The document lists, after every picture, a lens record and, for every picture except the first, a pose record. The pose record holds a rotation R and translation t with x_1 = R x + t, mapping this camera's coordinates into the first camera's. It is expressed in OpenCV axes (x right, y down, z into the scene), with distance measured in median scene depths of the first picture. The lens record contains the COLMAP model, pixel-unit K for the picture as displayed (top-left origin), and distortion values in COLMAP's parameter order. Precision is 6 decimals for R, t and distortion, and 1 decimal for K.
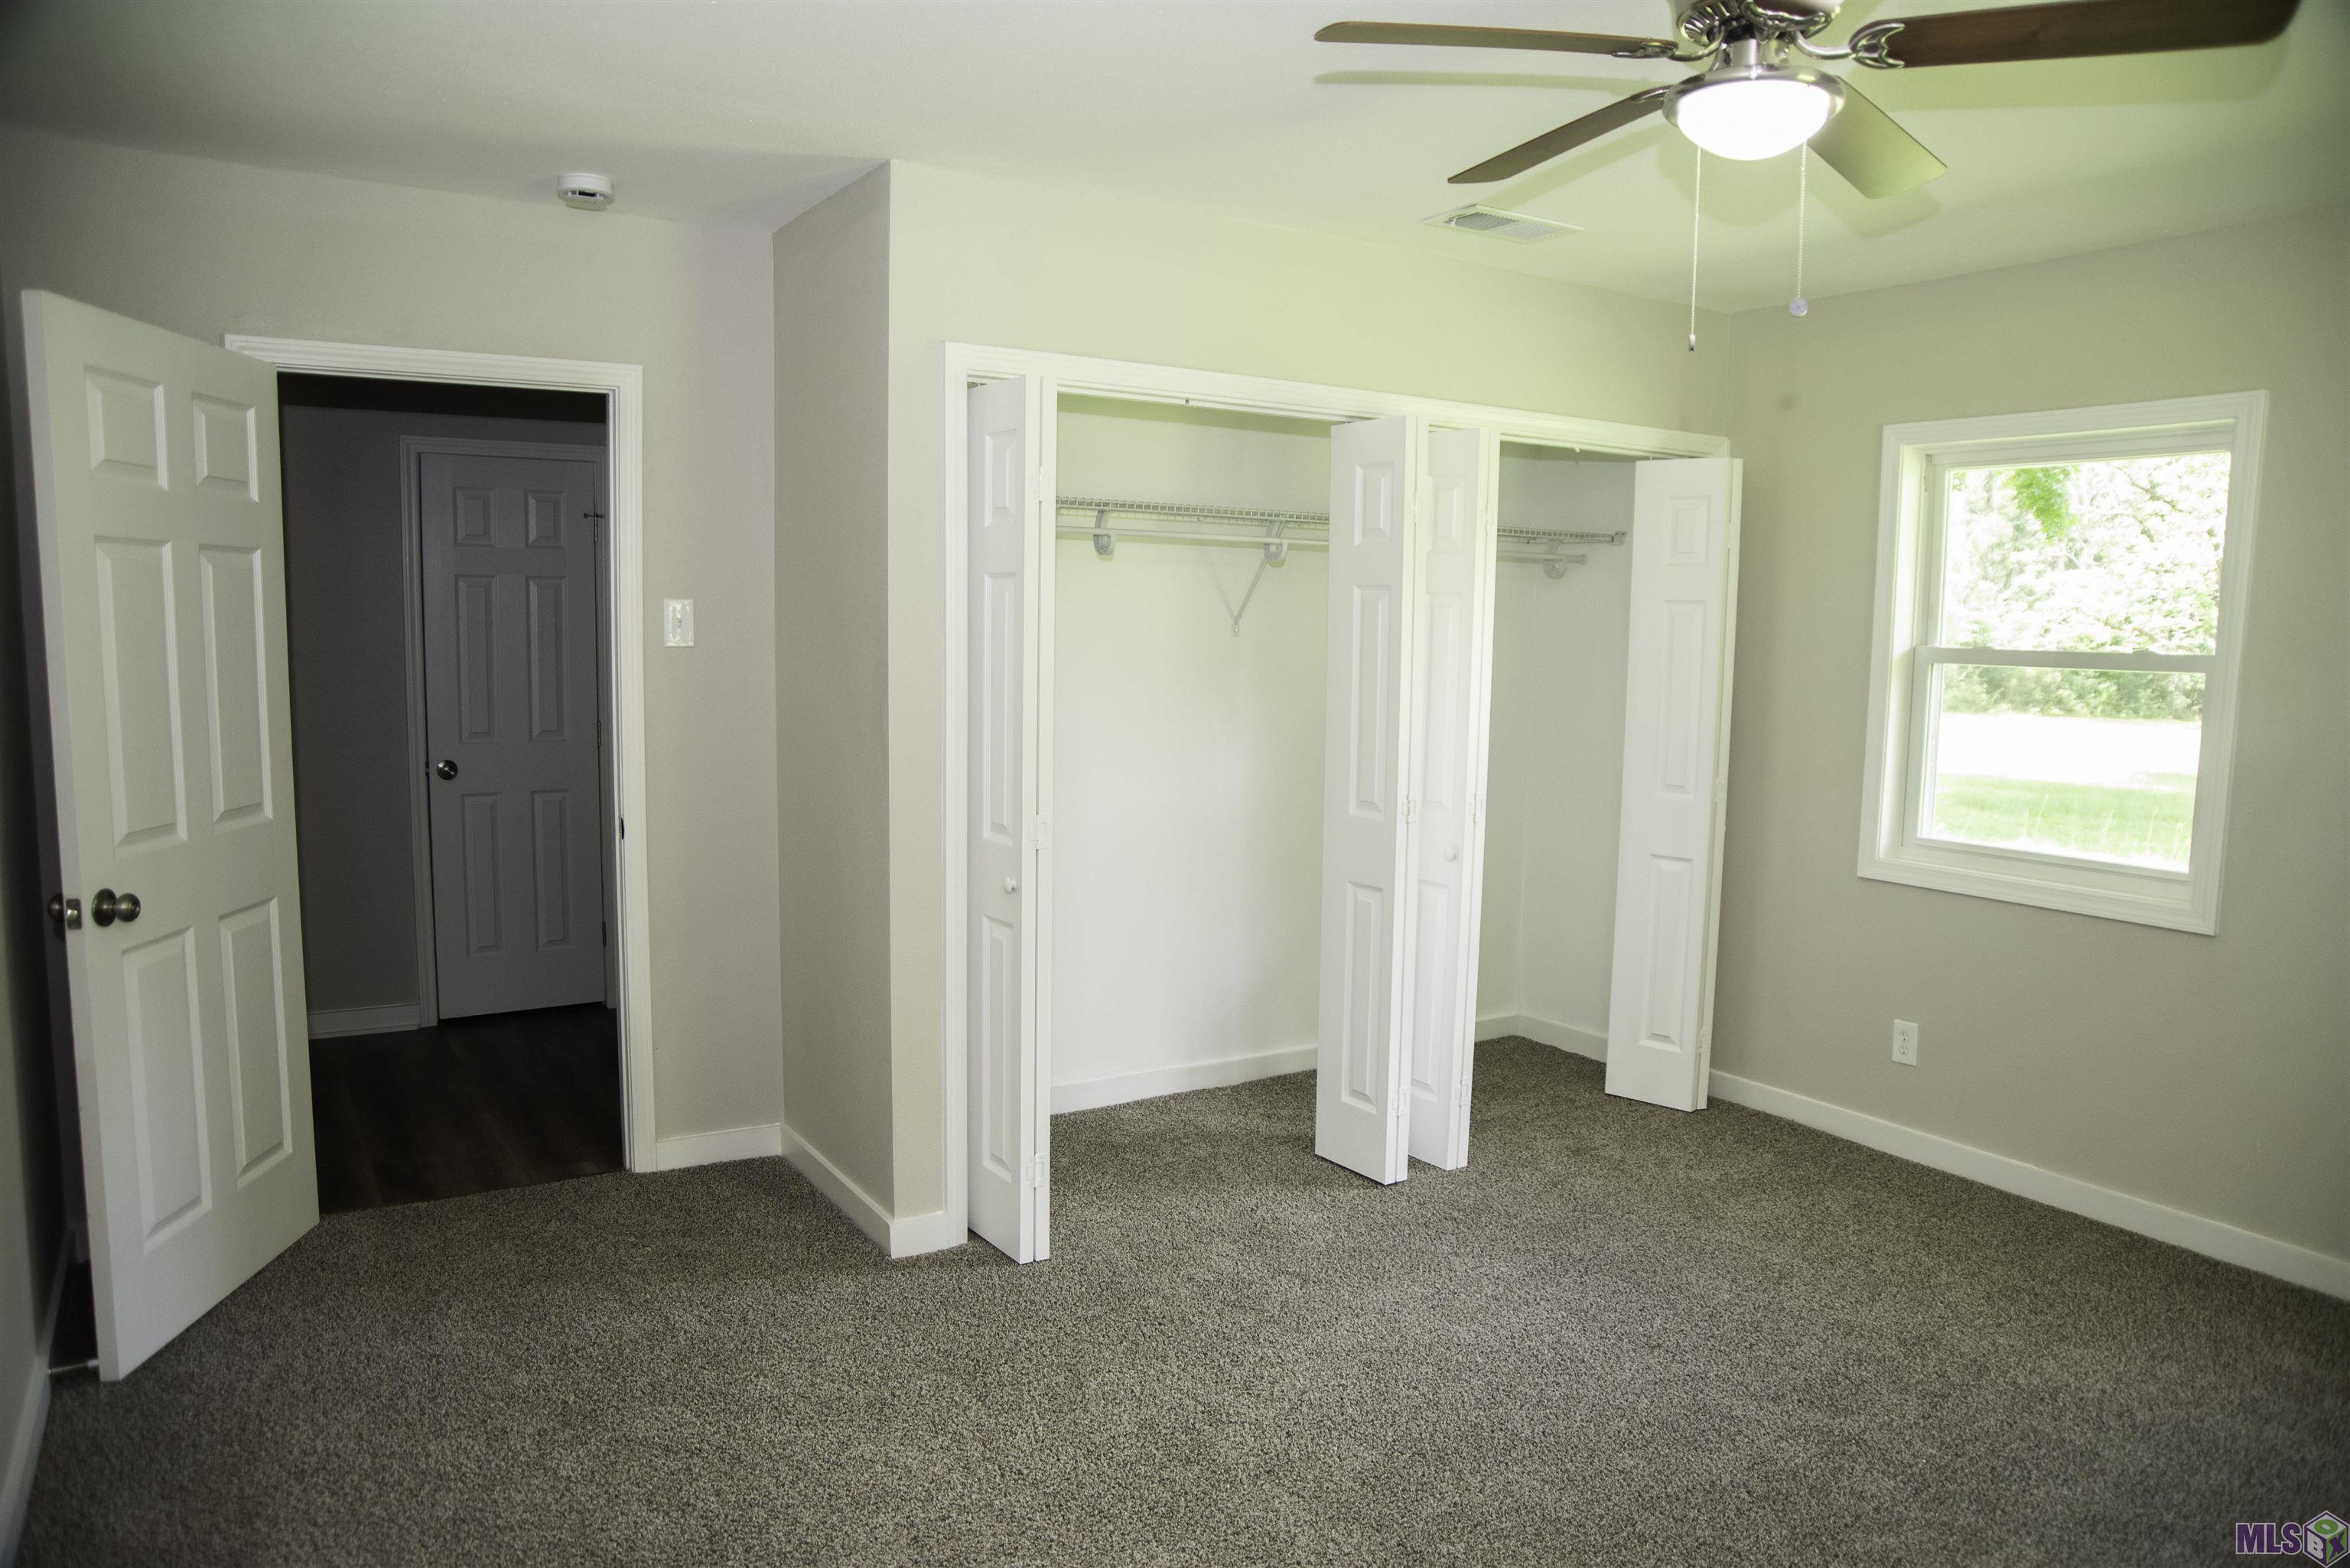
lens RADIAL K [[1599.4, 0, 1176.0], [0, 1599.4, 802.8], [0, 0, 1]] dist [-0.143038, 0.119172]
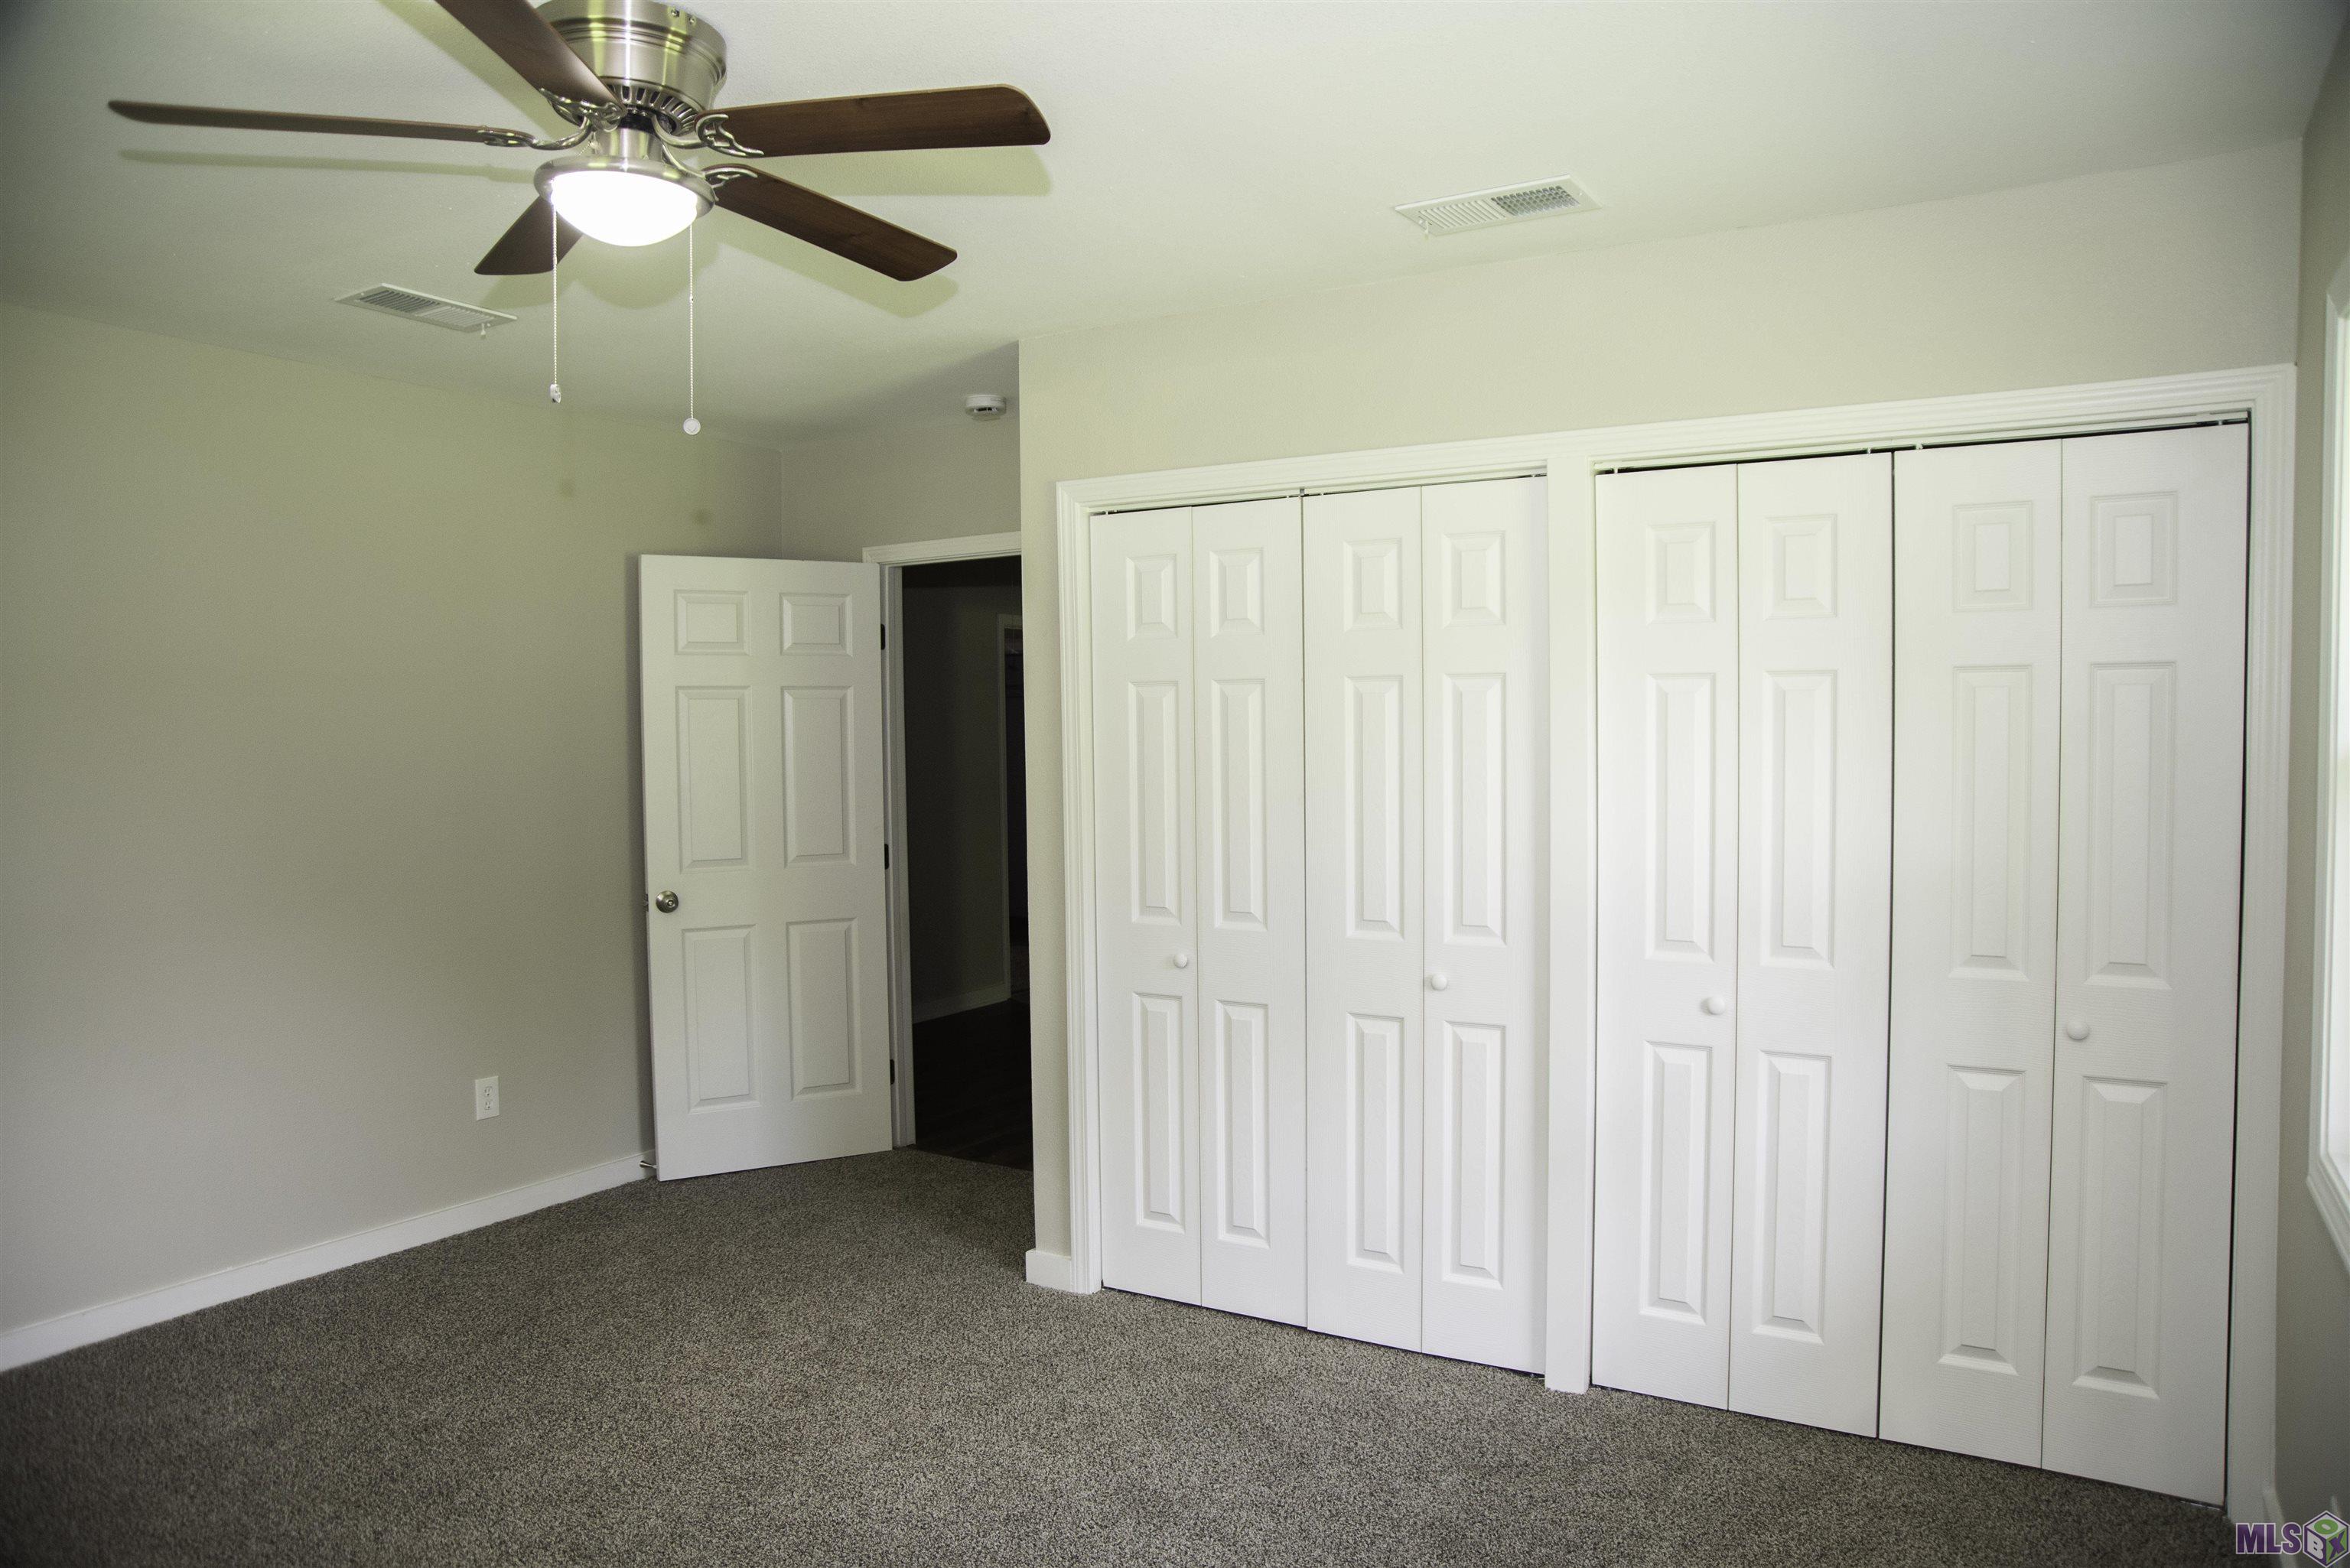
lens RADIAL K [[1599.4, 0, 1176.0], [0, 1599.4, 802.8], [0, 0, 1]] dist [-0.143038, 0.119172]
pose [[0.457153, 0.016853, -0.889229, 0.893804], [-0.080751, 0.996477, -0.022628, -0.038688], [0.885715, 0.082151, 0.456903, 0.548576]]
